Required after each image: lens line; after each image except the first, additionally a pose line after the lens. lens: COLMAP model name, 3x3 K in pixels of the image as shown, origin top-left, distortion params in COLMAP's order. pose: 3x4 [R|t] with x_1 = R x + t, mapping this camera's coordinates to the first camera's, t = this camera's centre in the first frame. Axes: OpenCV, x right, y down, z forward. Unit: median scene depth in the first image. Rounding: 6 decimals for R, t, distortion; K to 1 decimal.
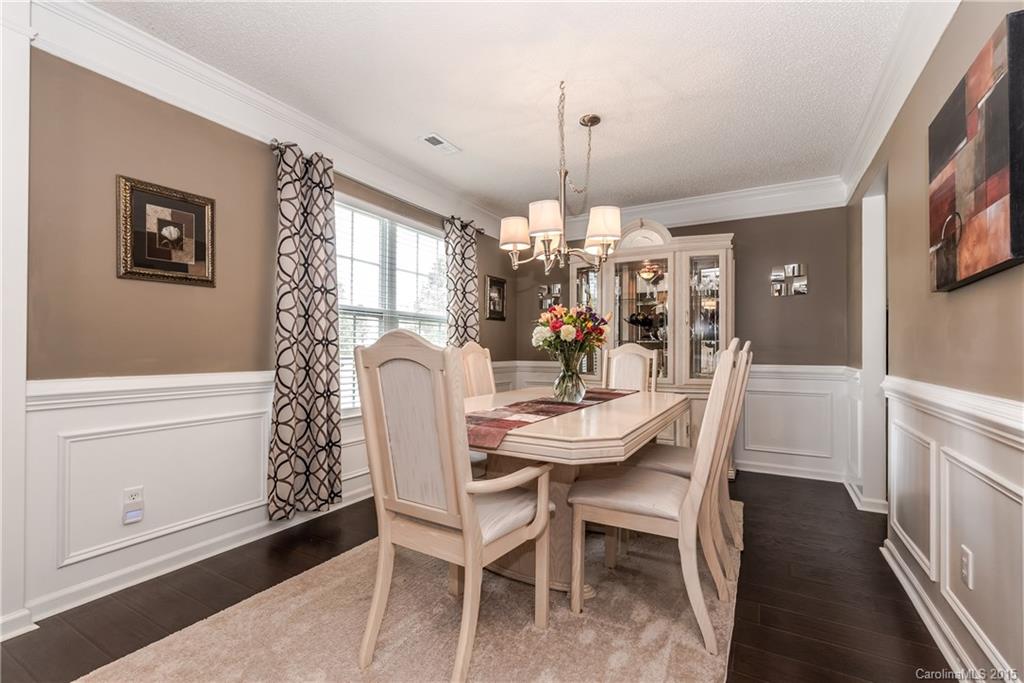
lens RADIAL K [[446.3, 0, 517.3], [0, 446.3, 344.8], [0, 0, 1]] dist [0.004289, -0.000027]
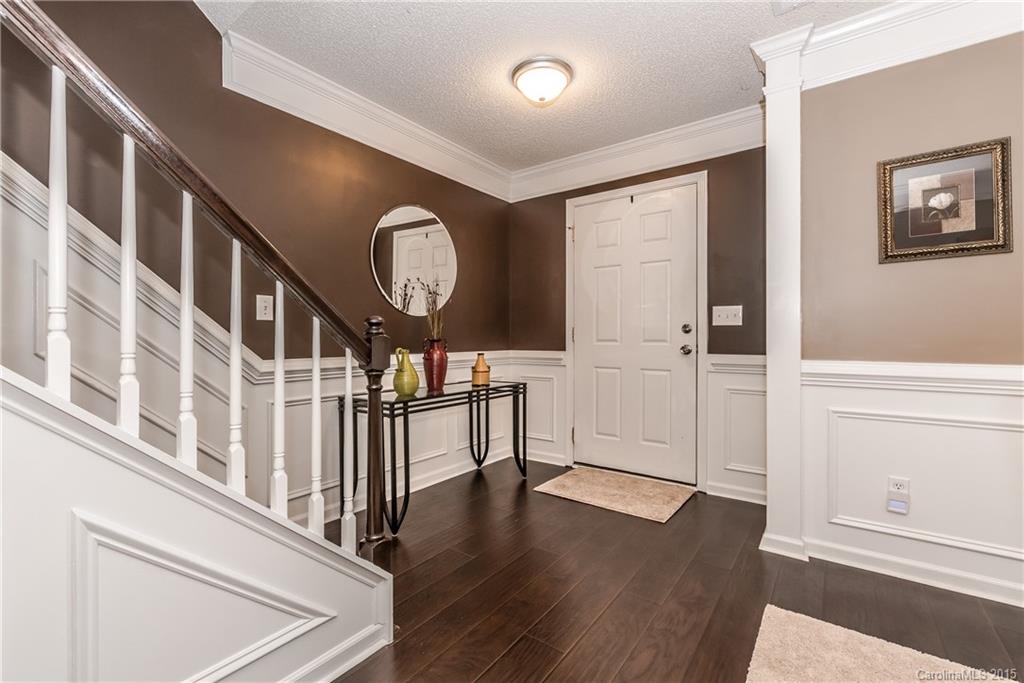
lens RADIAL K [[446.3, 0, 510.4], [0, 446.3, 331.4], [0, 0, 1]] dist [0.004289, -0.000027]
pose [[-0.119721, -0.009518, -0.992762, 0.208541], [0.016551, 0.999796, -0.011581, 0.000969], [0.992670, -0.017817, -0.119539, 0.287005]]
